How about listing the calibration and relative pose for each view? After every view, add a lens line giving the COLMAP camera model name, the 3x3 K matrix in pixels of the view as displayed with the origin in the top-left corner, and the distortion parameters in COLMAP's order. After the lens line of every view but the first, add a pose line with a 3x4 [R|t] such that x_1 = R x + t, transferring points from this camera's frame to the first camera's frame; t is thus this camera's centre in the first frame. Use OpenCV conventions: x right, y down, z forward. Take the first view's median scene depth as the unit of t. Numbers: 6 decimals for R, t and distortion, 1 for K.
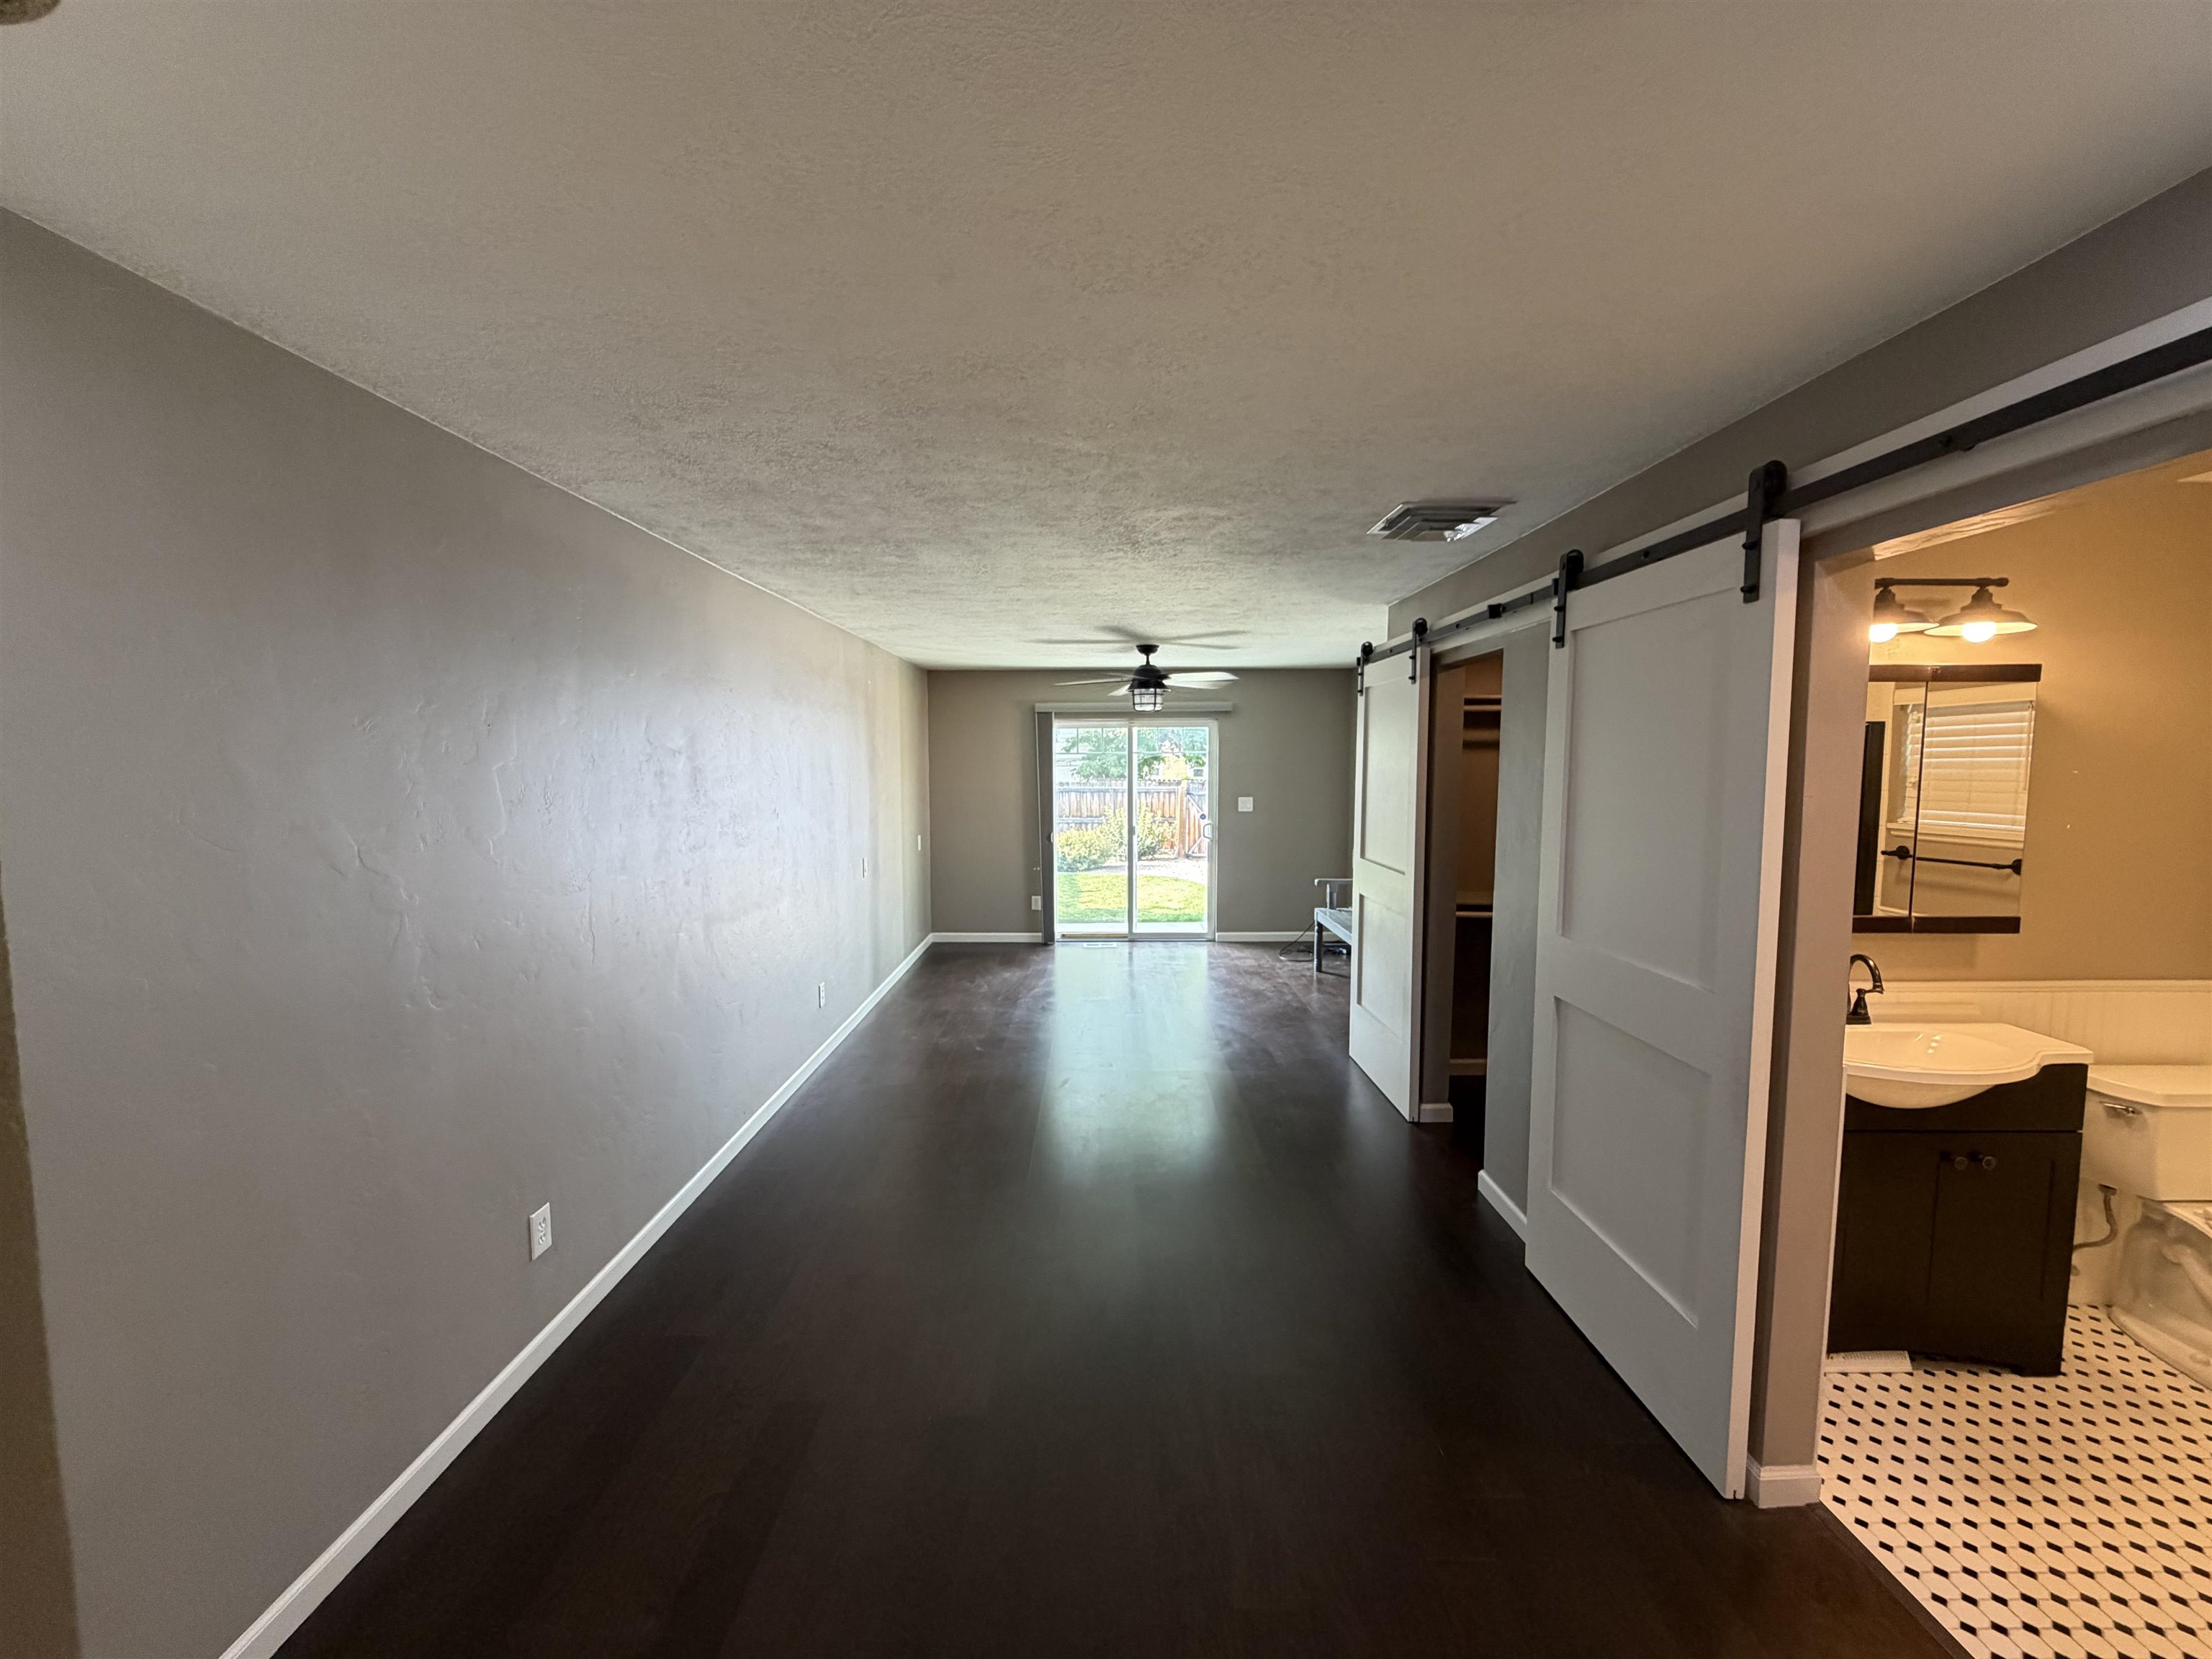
lens RADIAL K [[880.3, 0, 1101.2], [0, 880.3, 820.4], [0, 0, 1]] dist [-0.000994, -0.000152]
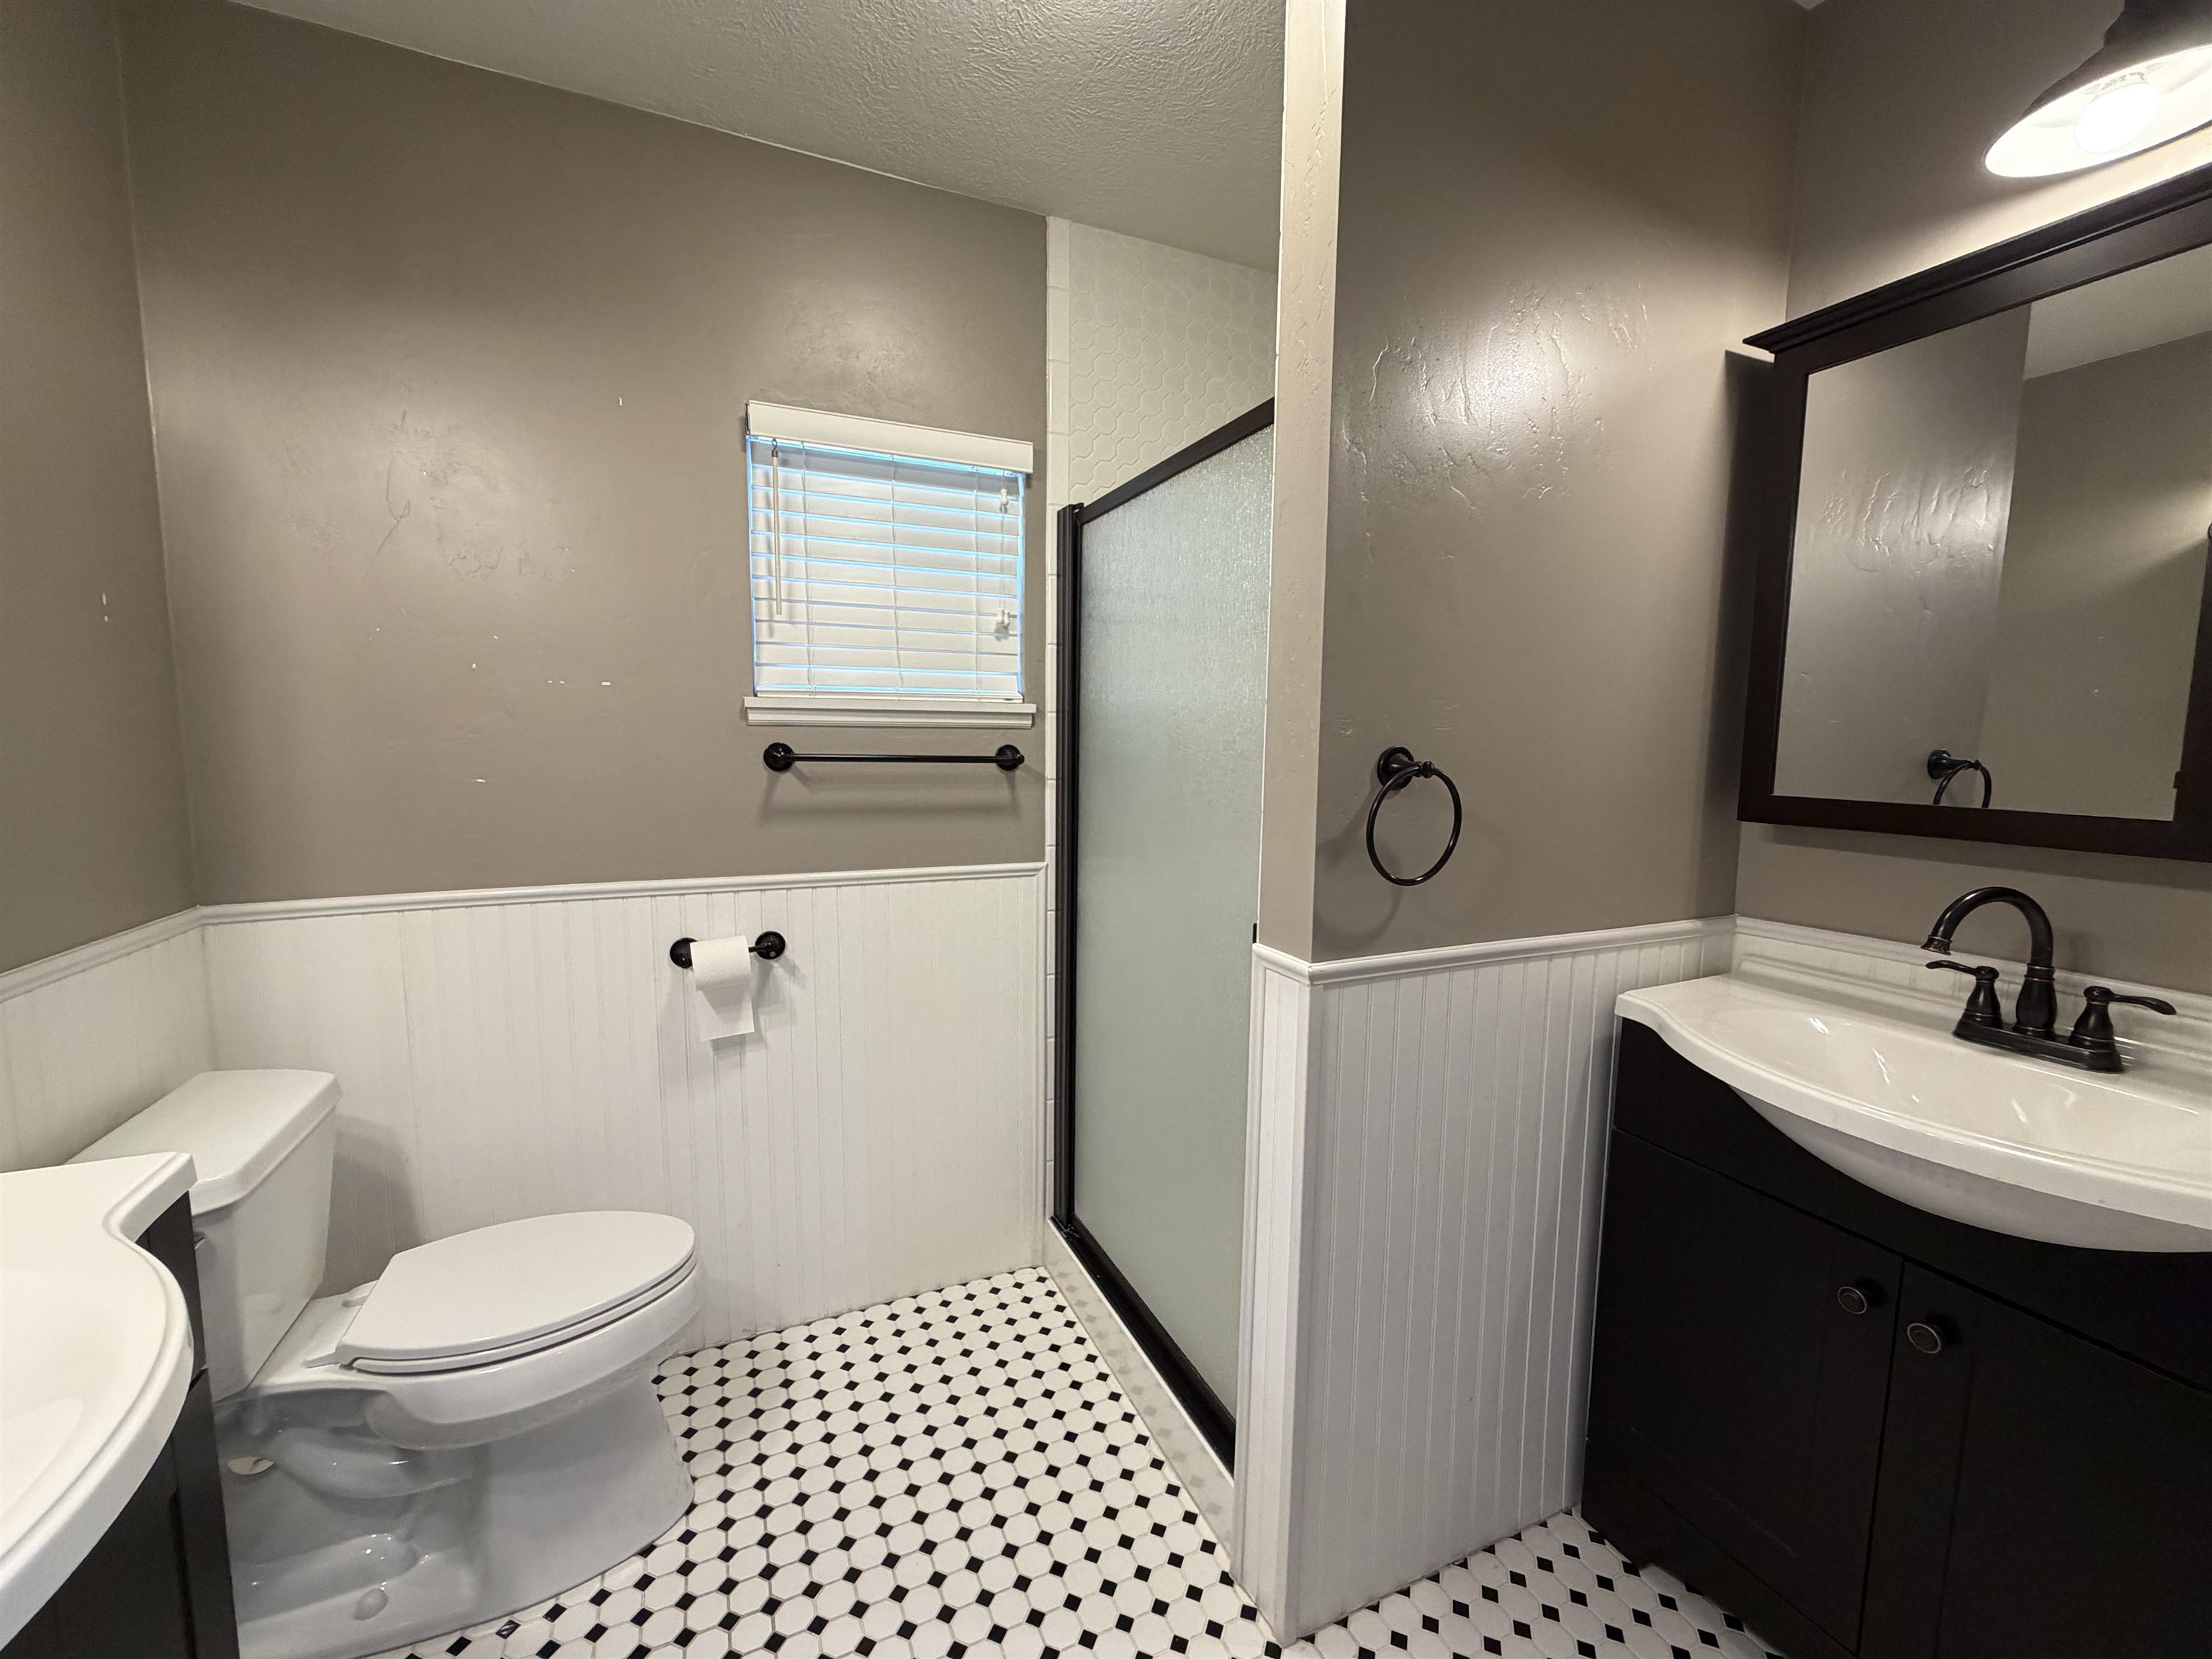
lens RADIAL K [[880.3, 0, 1103.0], [0, 880.3, 832.5], [0, 0, 1]] dist [-0.000994, -0.000152]
pose [[-0.409639, -0.105777, 0.906094, 0.605449], [0.055518, 0.988523, 0.140498, 0.095376], [-0.910557, 0.107858, -0.399065, 0.720189]]
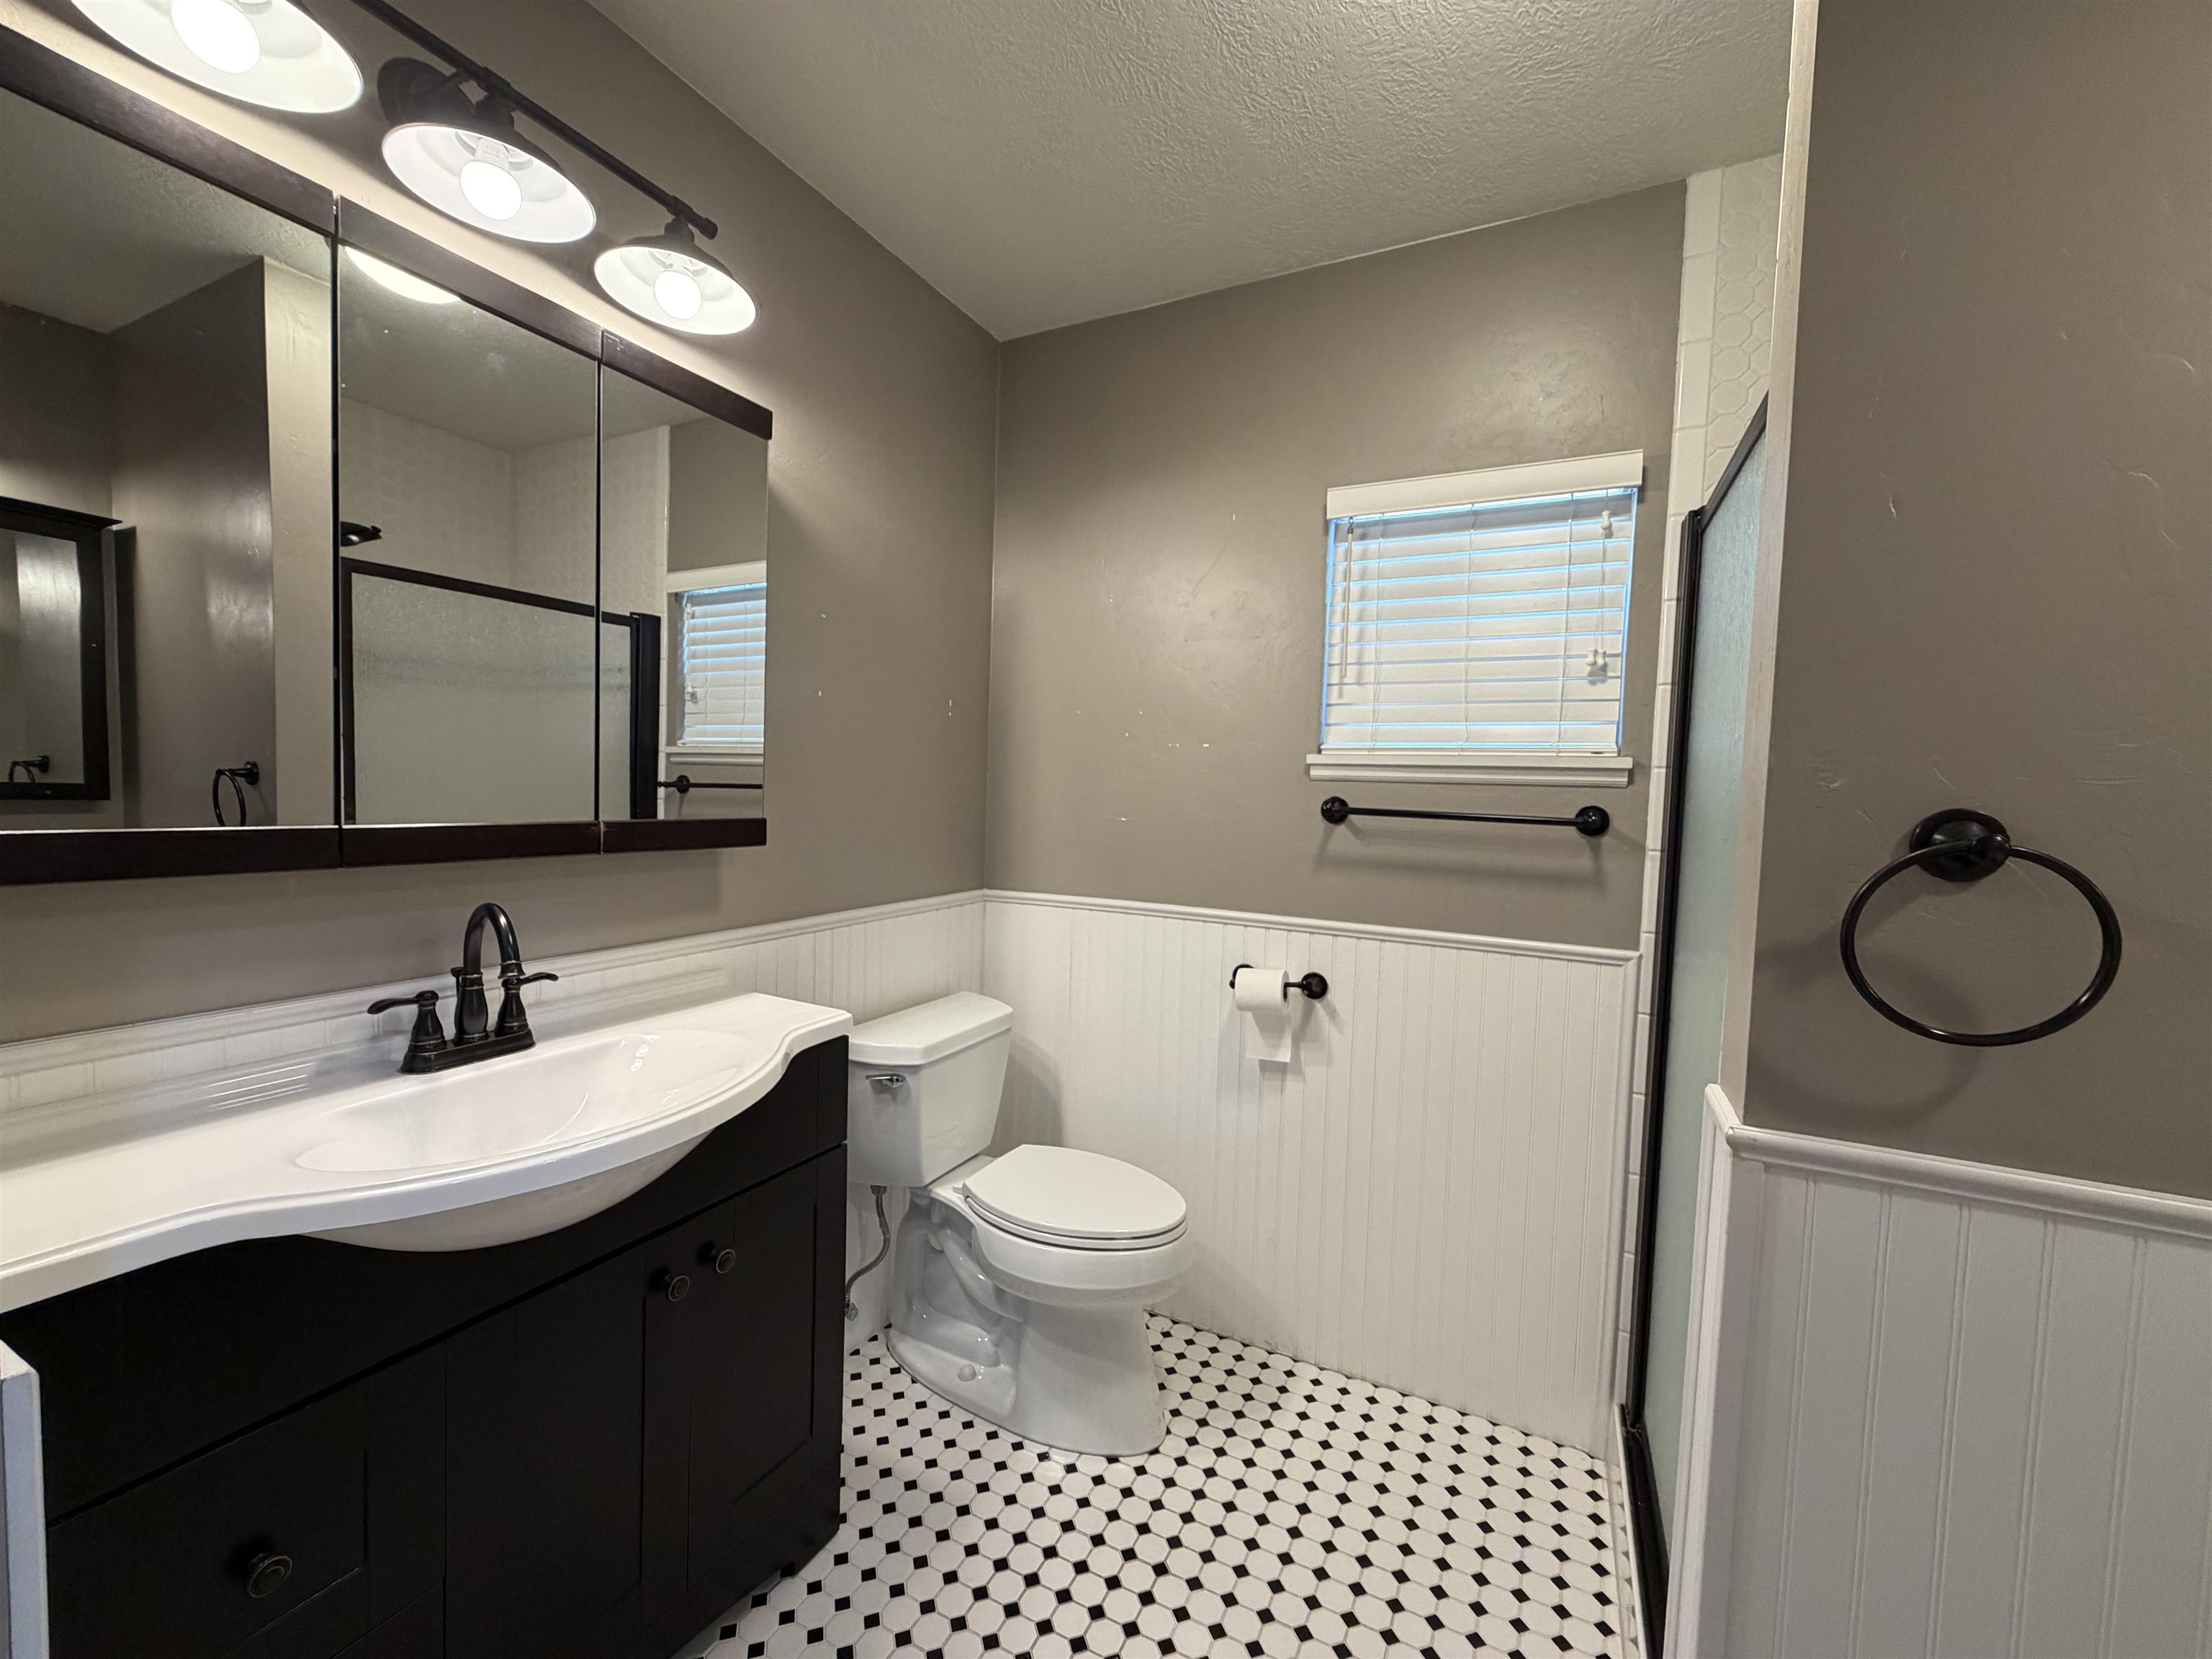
lens RADIAL K [[880.3, 0, 1096.1], [0, 880.3, 830.5], [0, 0, 1]] dist [-0.000994, -0.000152]
pose [[0.453218, -0.035080, 0.890709, 0.595667], [0.036301, 0.999123, 0.020879, 0.114899], [-0.890660, 0.022871, 0.454094, 0.507638]]
